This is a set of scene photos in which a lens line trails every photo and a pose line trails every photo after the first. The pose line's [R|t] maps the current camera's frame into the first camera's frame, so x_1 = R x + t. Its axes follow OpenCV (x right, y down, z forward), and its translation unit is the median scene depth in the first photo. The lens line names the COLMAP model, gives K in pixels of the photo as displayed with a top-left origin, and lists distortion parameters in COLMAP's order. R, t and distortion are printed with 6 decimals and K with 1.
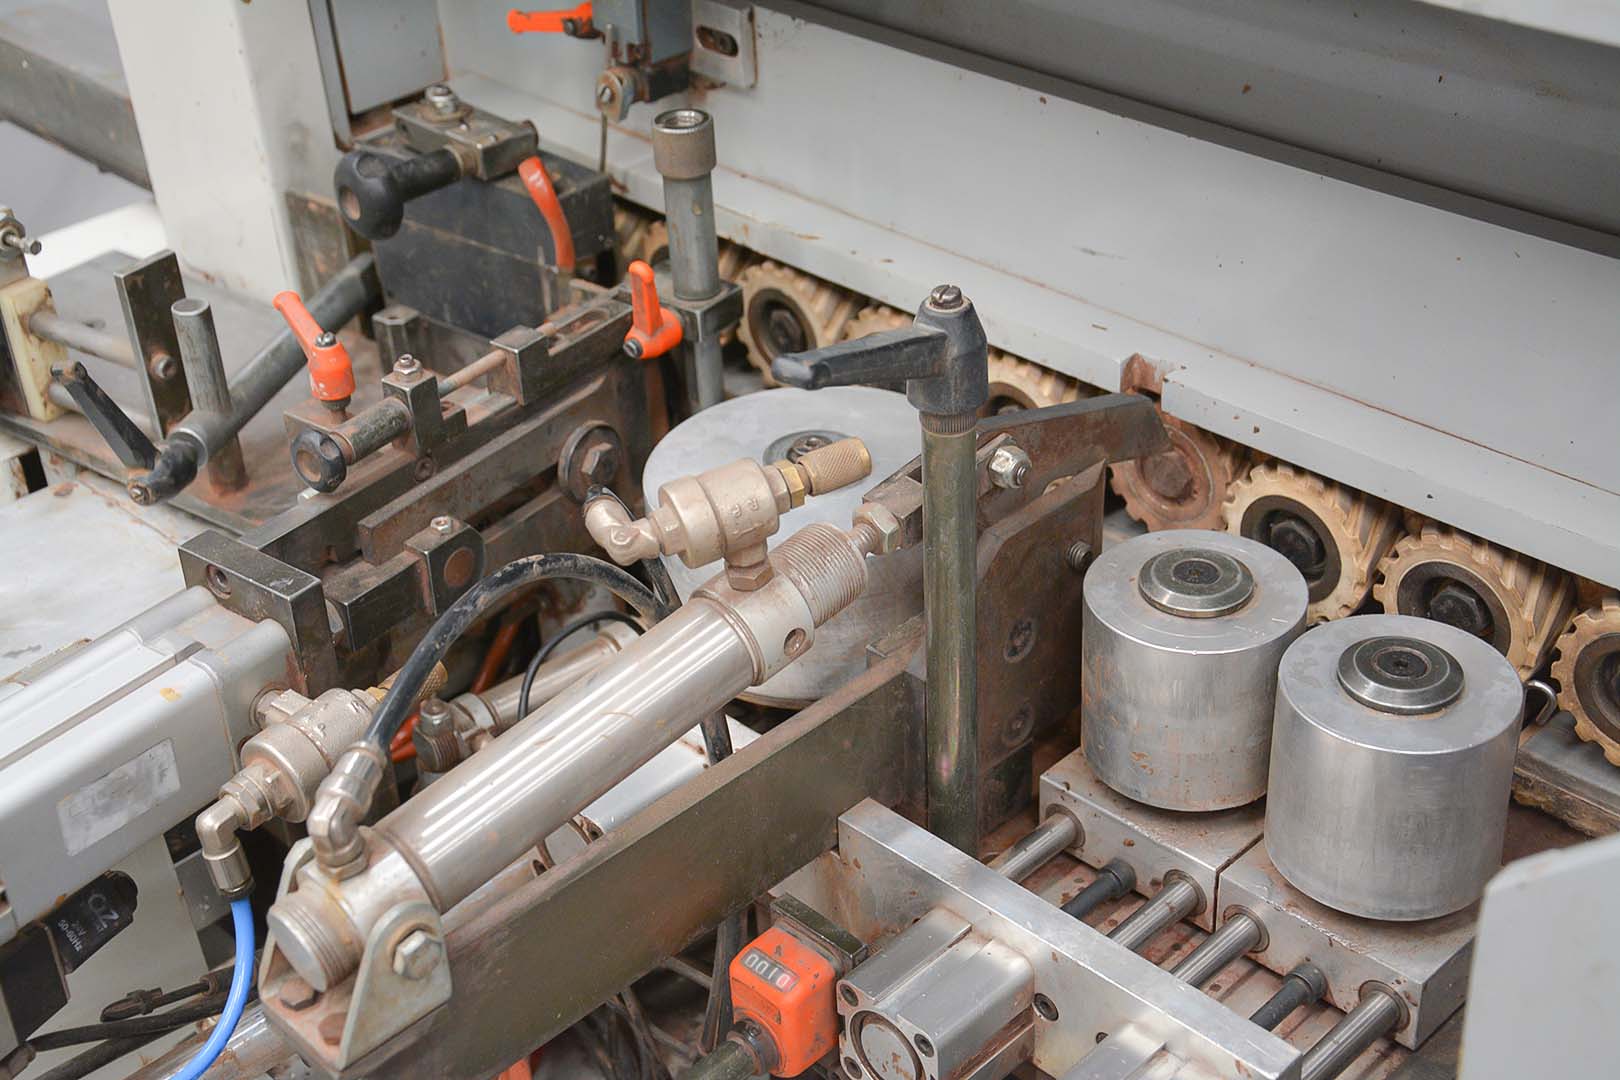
lens RADIAL K [[2183.5, 0, 811.0], [0, 2183.5, 551.5], [0, 0, 1]] dist [0.020787, 0.548938]
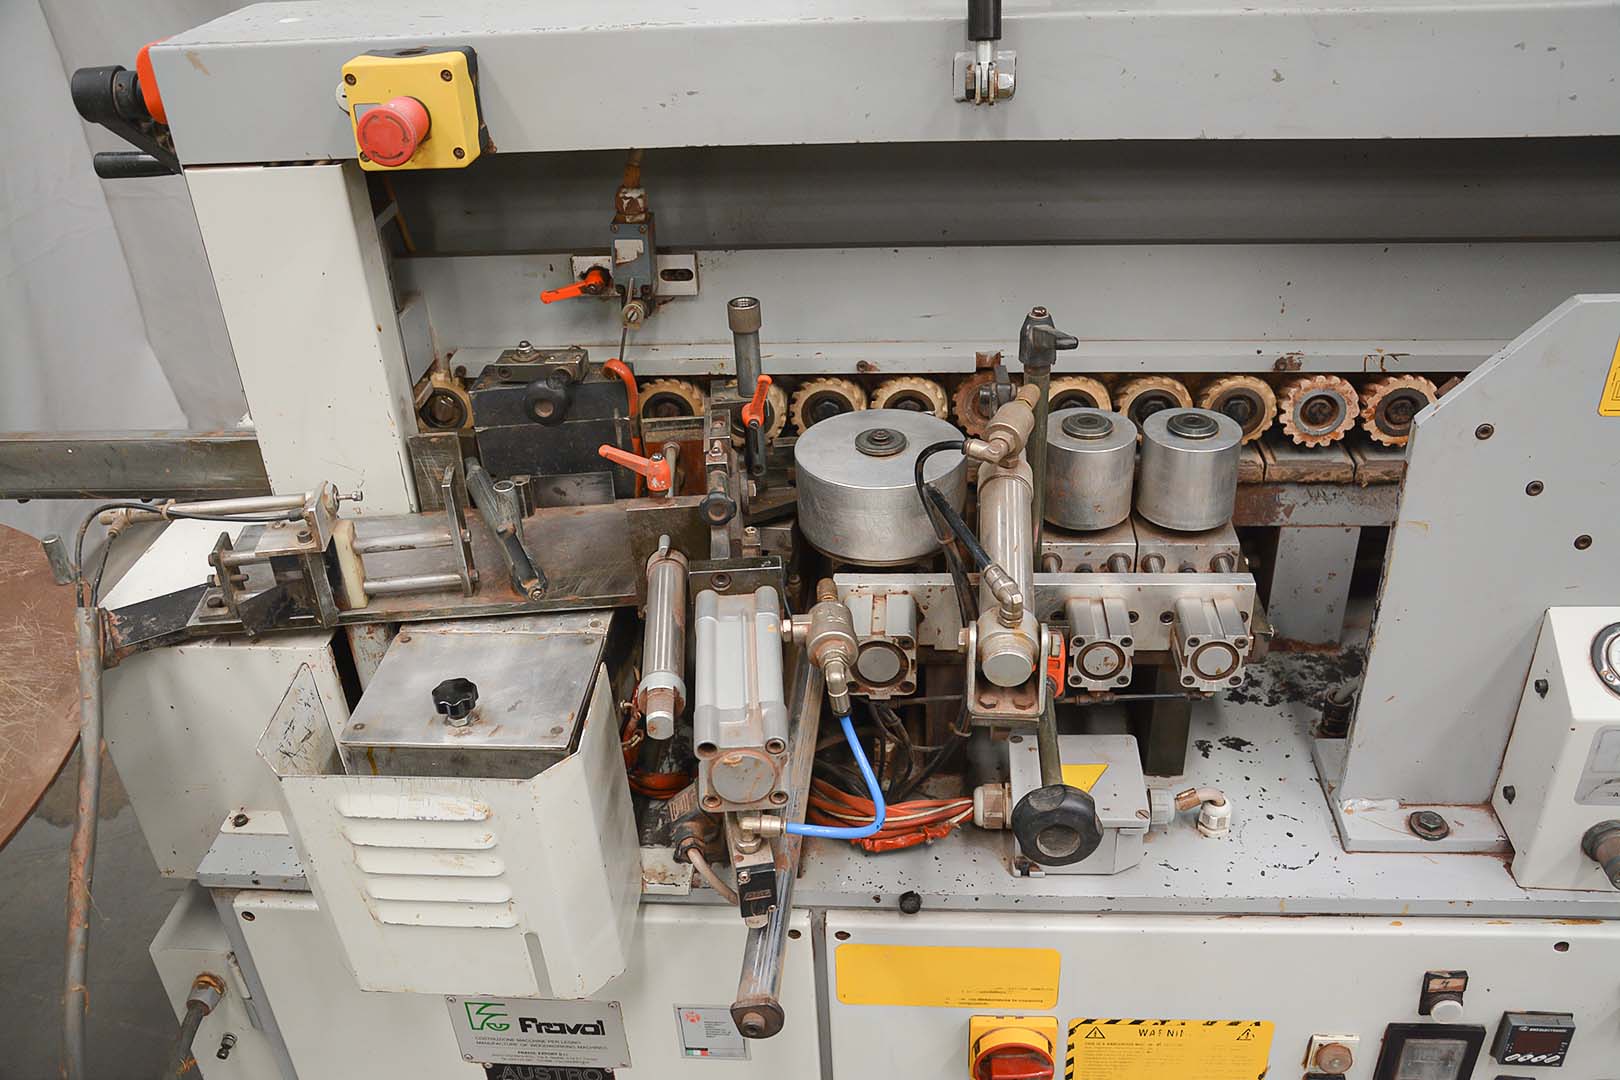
lens RADIAL K [[1366.2, 0, 810.0], [0, 1366.2, 540.0], [0, 0, 1]] dist [-0.137816, 0.144208]
pose [[0.757187, -0.324687, 0.566786, -0.857504], [0.363280, 0.930458, 0.047702, -0.046100], [-0.542859, 0.169783, 0.822483, 0.033906]]
